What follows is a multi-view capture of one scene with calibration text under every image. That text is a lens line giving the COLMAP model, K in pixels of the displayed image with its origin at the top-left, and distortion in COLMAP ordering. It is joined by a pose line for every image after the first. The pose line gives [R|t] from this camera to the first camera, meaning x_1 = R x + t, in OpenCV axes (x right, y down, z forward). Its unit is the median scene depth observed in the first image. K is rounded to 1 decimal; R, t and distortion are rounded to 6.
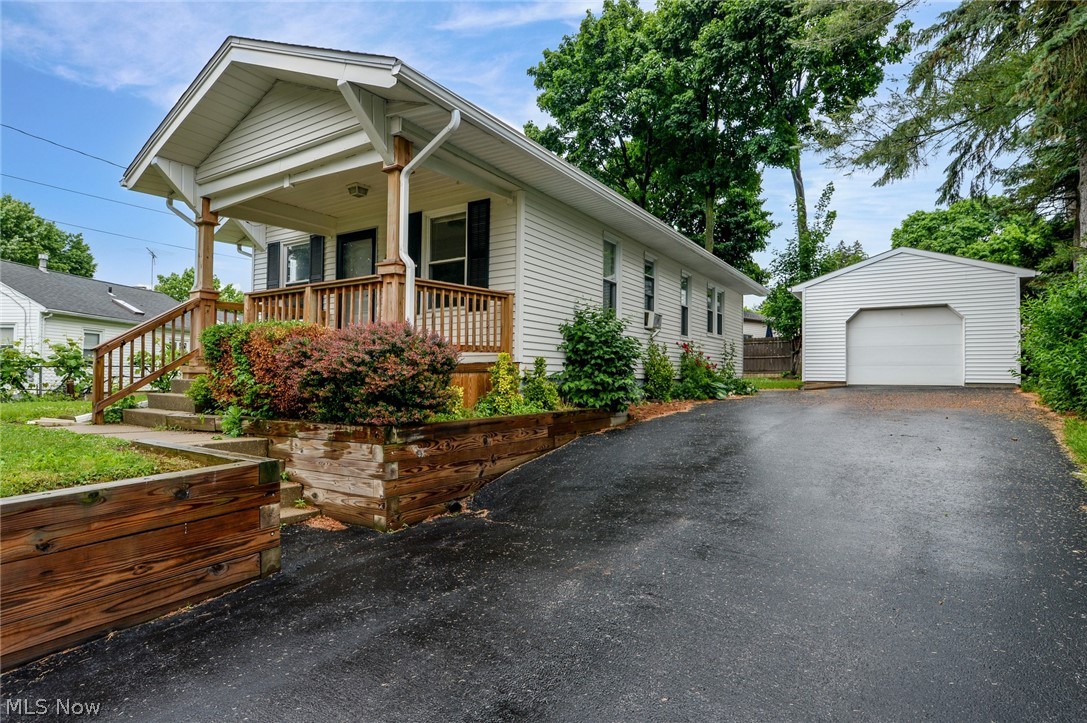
lens RADIAL K [[572.7, 0, 537.2], [0, 572.7, 365.9], [0, 0, 1]] dist [-0.014767, 0.002582]
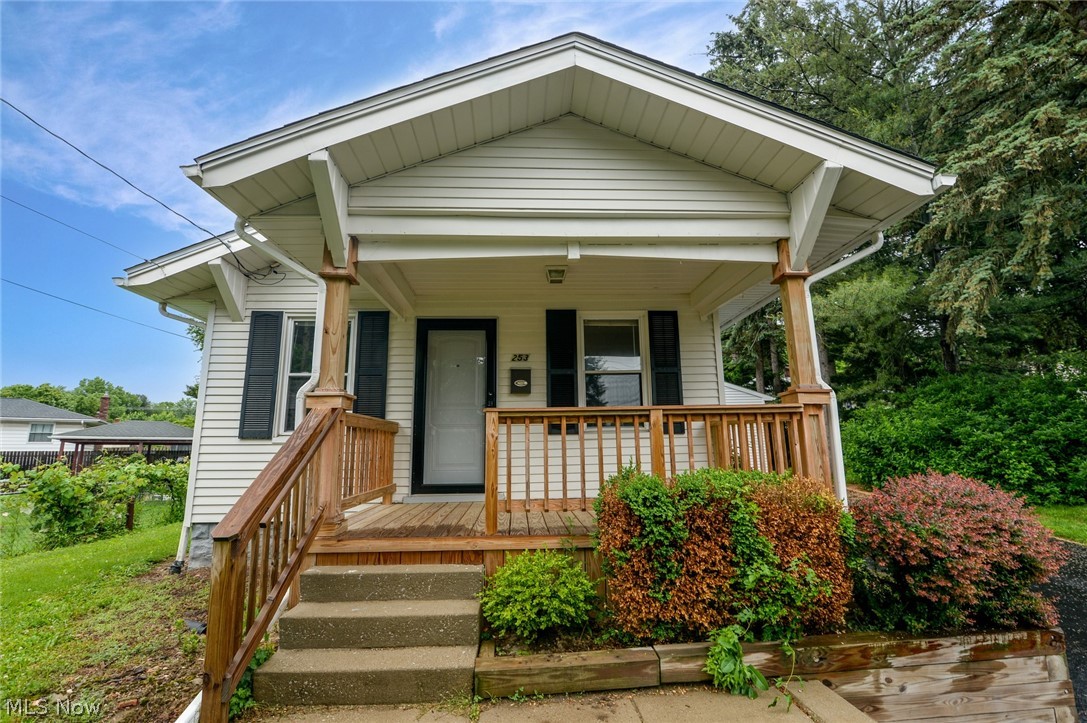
lens RADIAL K [[503.1, 0, 544.4], [0, 503.1, 363.4], [0, 0, 1]] dist [-0.020200, 0.001281]
pose [[0.811875, 0.087035, 0.577308, -0.606803], [0.011138, 0.986337, -0.164364, -0.067770], [-0.583725, 0.139873, 0.799813, 0.417522]]
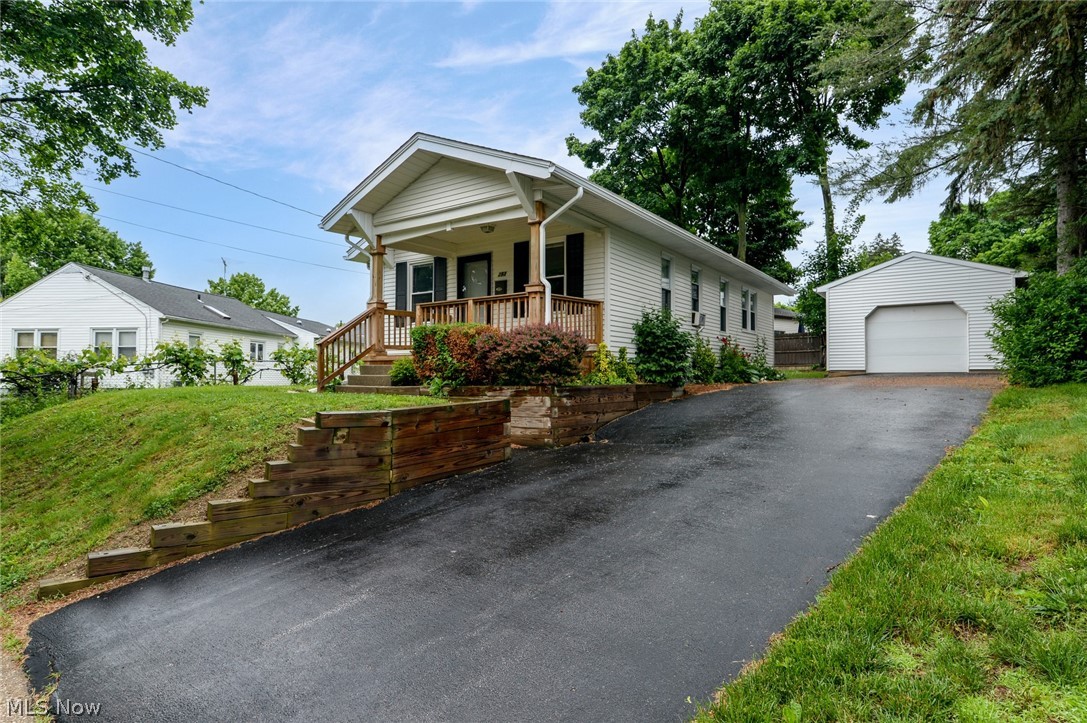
lens RADIAL K [[593.4, 0, 538.0], [0, 593.4, 369.7], [0, 0, 1]] dist [-0.010987, -0.000988]
pose [[0.999161, -0.008889, -0.039978, -0.117899], [0.009122, 0.999942, 0.005658, 0.024778], [0.039925, -0.006018, 0.999185, -0.371817]]
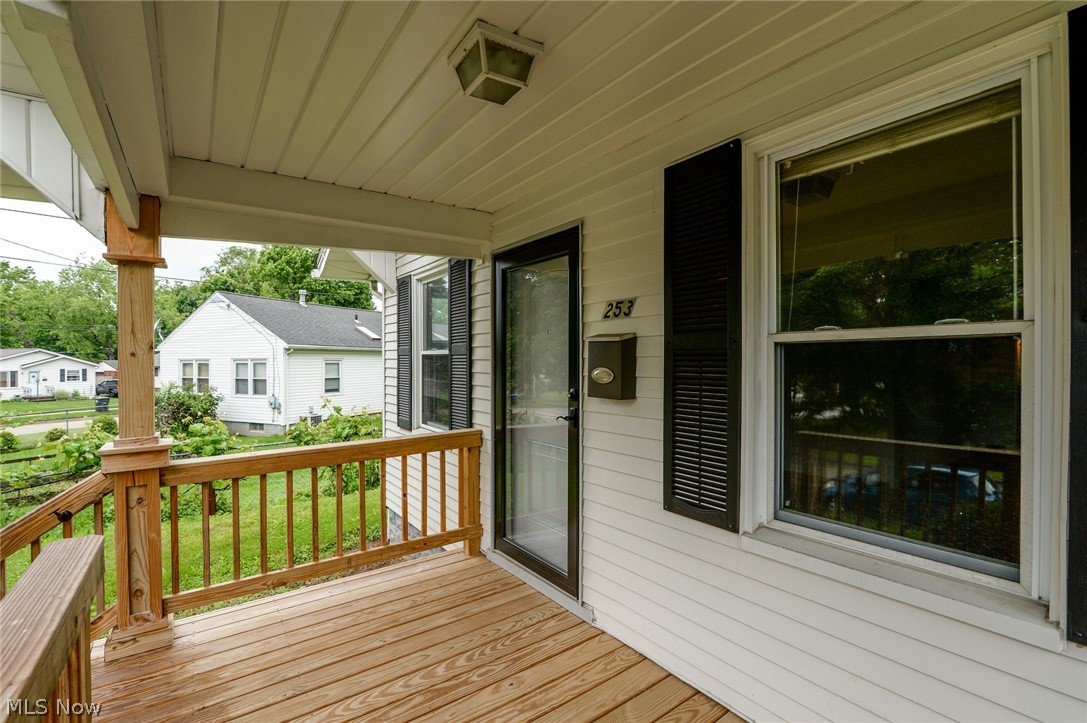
lens RADIAL K [[503.1, 0, 538.1], [0, 503.1, 361.8], [0, 0, 1]] dist [-0.020200, 0.001281]
pose [[0.923277, -0.008934, -0.384030, -0.185457], [0.015882, 0.999762, 0.014926, -0.160790], [0.383805, -0.019880, 0.923200, 0.696368]]
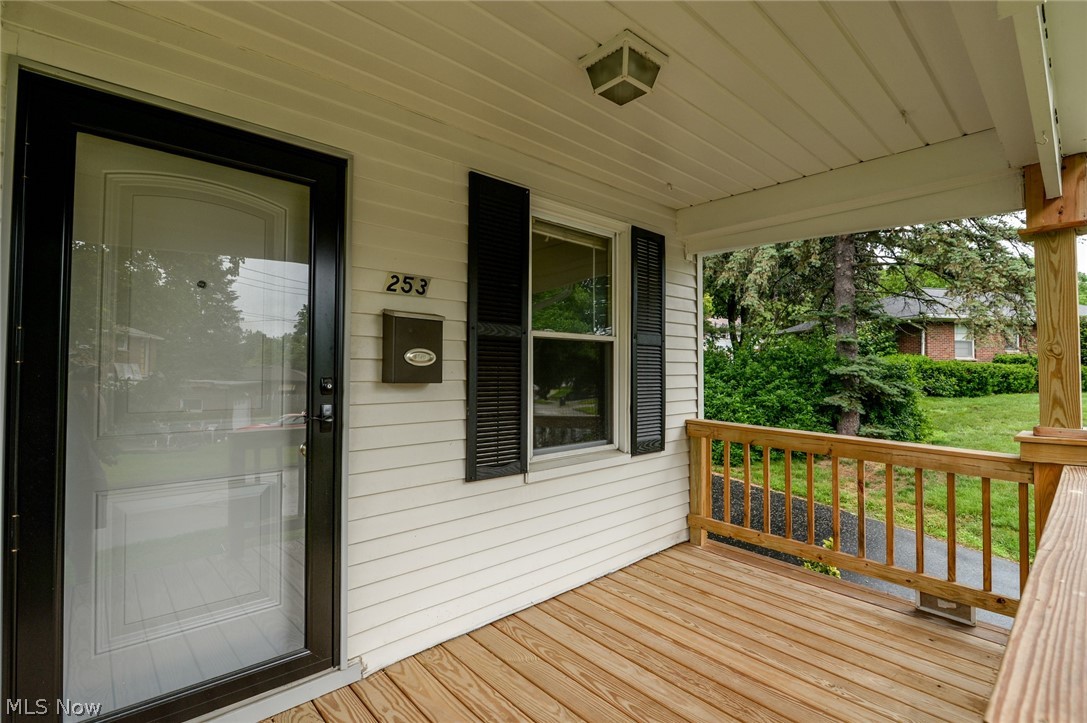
lens RADIAL K [[503.1, 0, 537.8], [0, 503.1, 356.5], [0, 0, 1]] dist [-0.020200, 0.001281]
pose [[0.258215, 0.020841, 0.965863, -0.470046], [-0.022366, 0.999628, -0.015590, -0.147167], [-0.965829, -0.017576, 0.258585, 0.840881]]
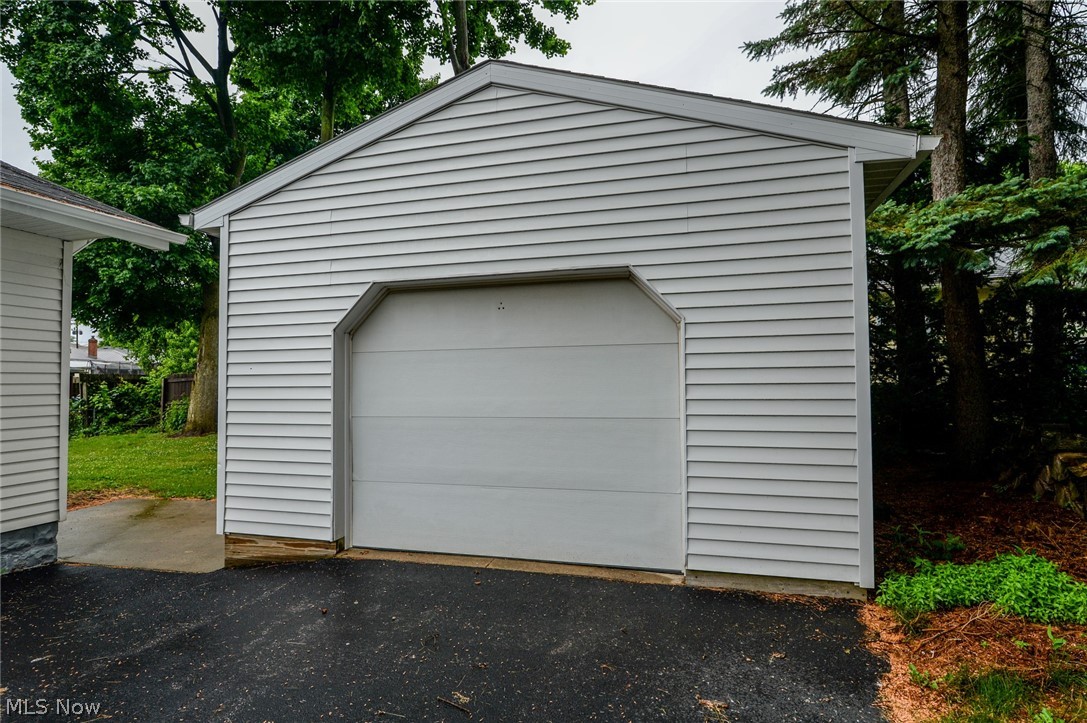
lens RADIAL K [[572.7, 0, 540.1], [0, 572.7, 362.0], [0, 0, 1]] dist [-0.014767, 0.002582]
pose [[0.955225, -0.011630, 0.295651, 0.985045], [0.013825, 0.999890, -0.005335, -0.105100], [-0.295556, 0.009183, 0.955281, 1.238518]]
